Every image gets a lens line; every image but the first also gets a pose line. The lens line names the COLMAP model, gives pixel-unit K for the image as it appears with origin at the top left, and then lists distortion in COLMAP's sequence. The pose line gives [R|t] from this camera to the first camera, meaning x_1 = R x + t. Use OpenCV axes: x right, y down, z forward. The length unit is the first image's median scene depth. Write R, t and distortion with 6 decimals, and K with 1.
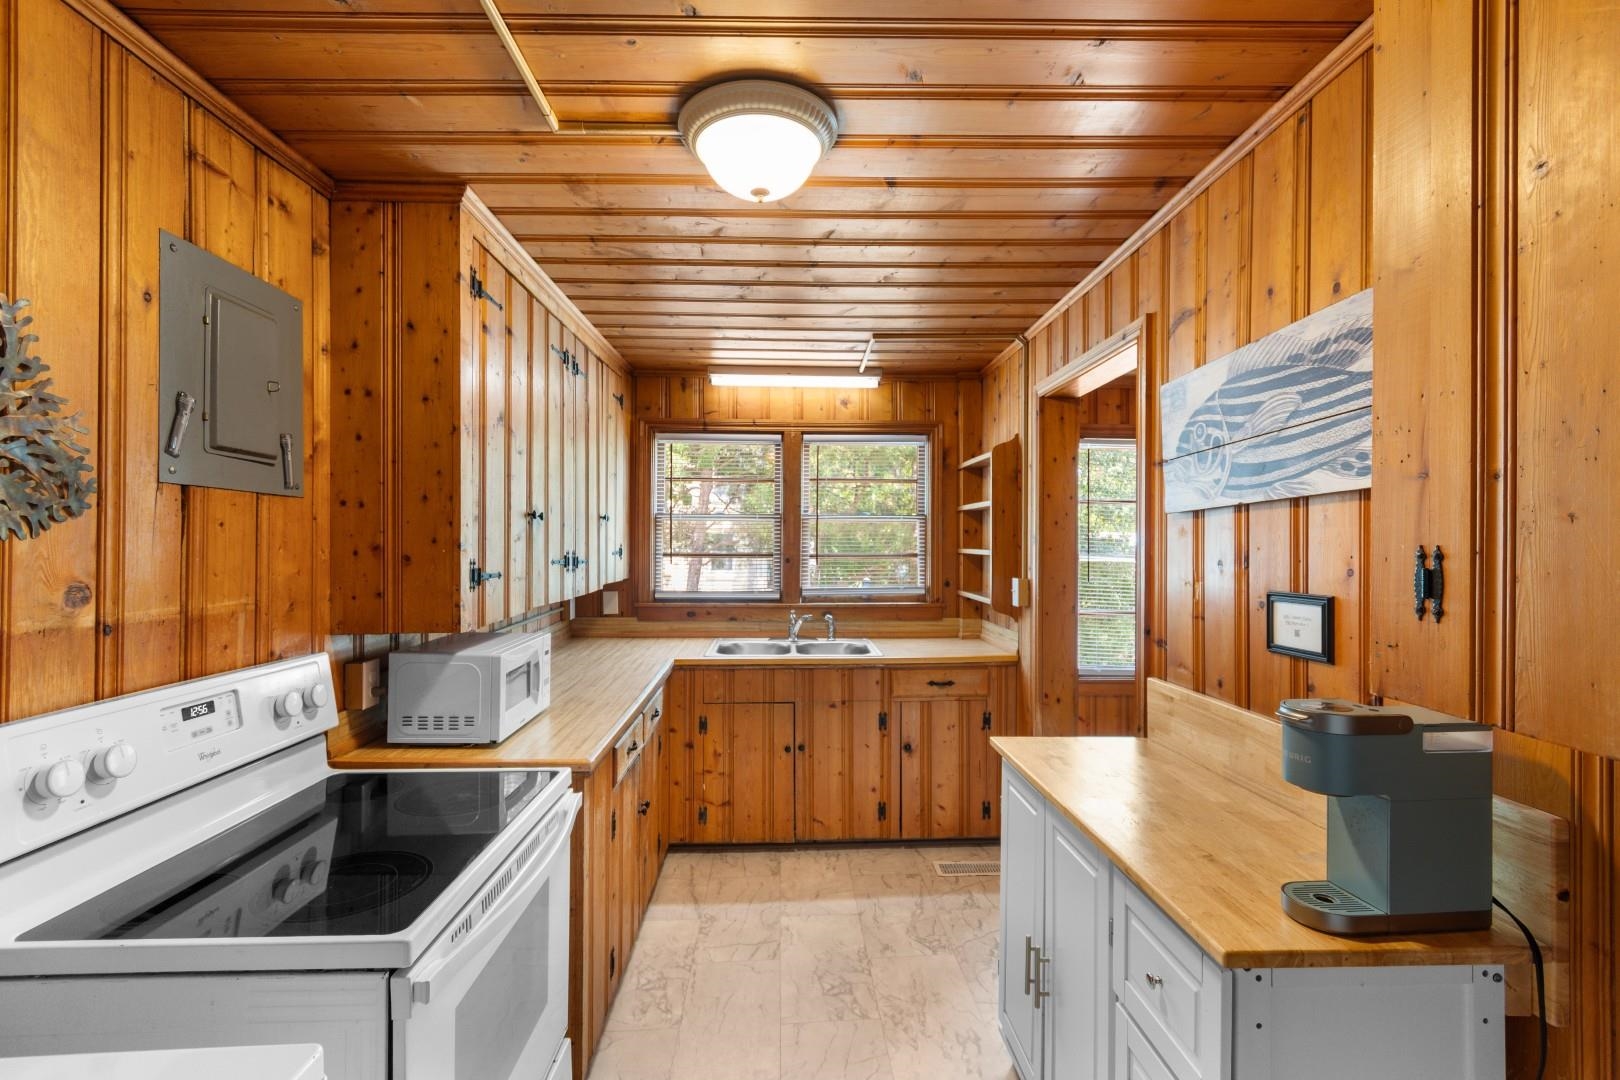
lens RADIAL K [[733.6, 0, 808.7], [0, 733.6, 542.0], [0, 0, 1]] dist [0.011661, -0.002068]
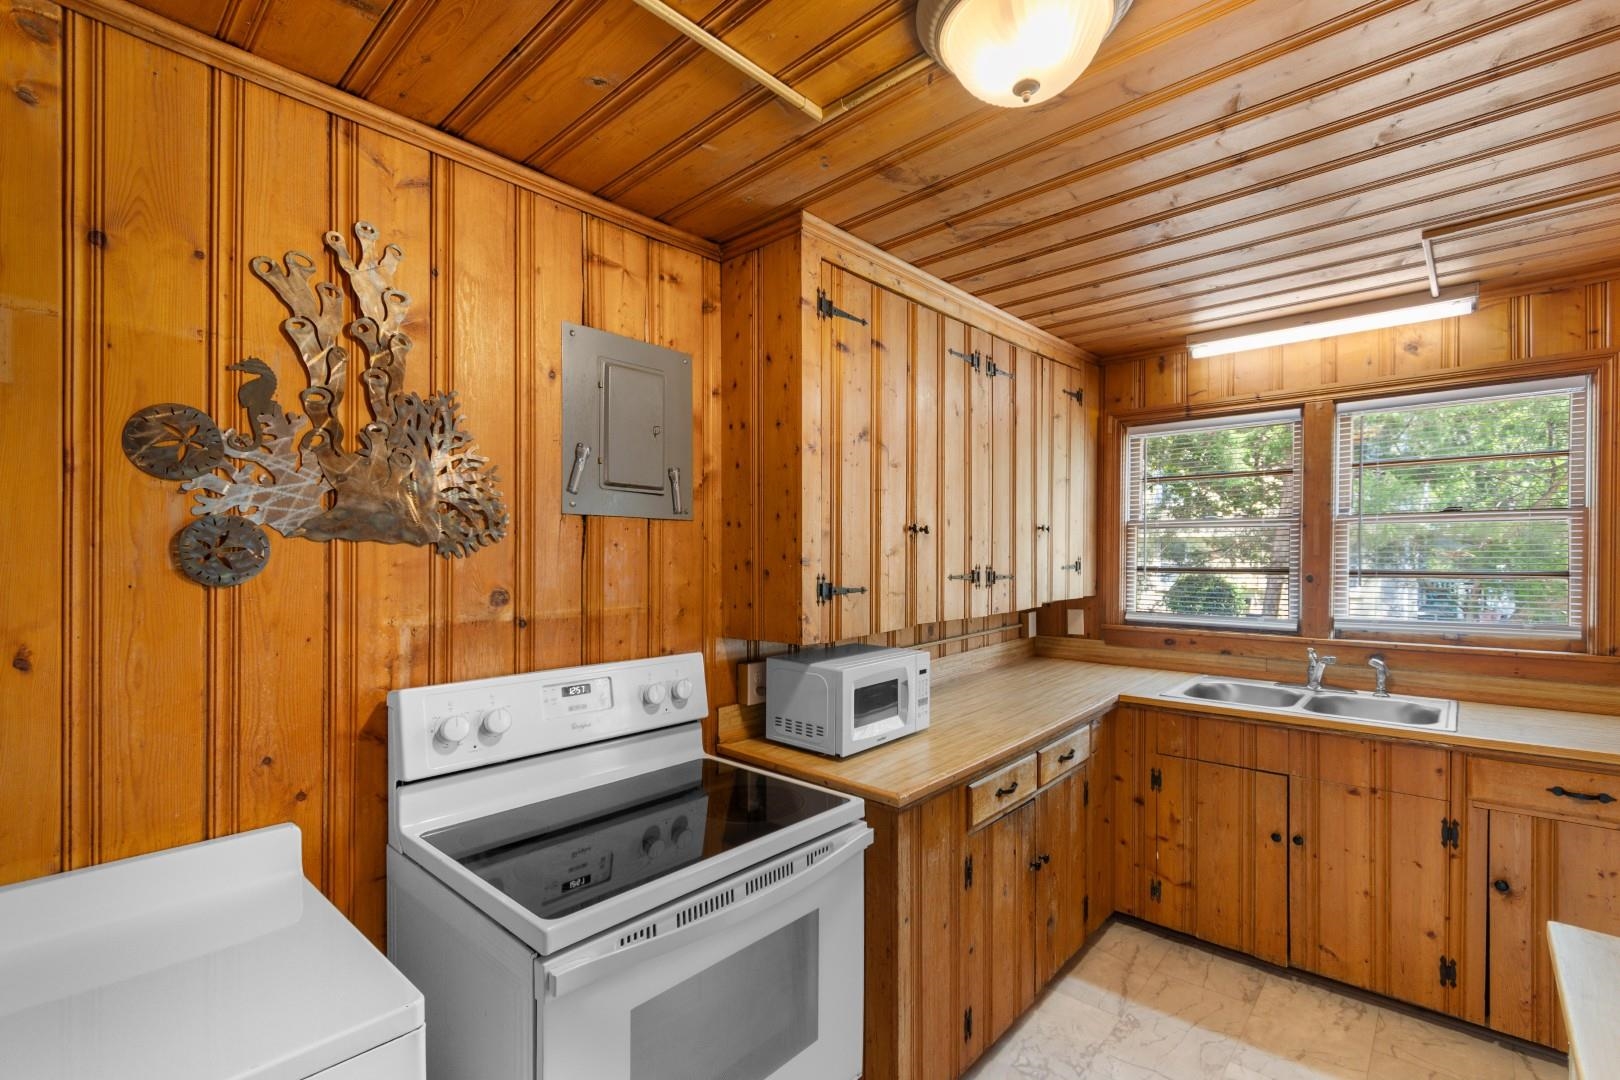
lens RADIAL K [[733.6, 0, 804.5], [0, 733.6, 561.1], [0, 0, 1]] dist [0.011661, -0.002068]
pose [[0.721757, 0.001751, -0.692145, 0.219392], [0.005588, 0.999949, 0.008357, -0.003088], [0.692124, -0.009899, 0.721710, 0.226692]]
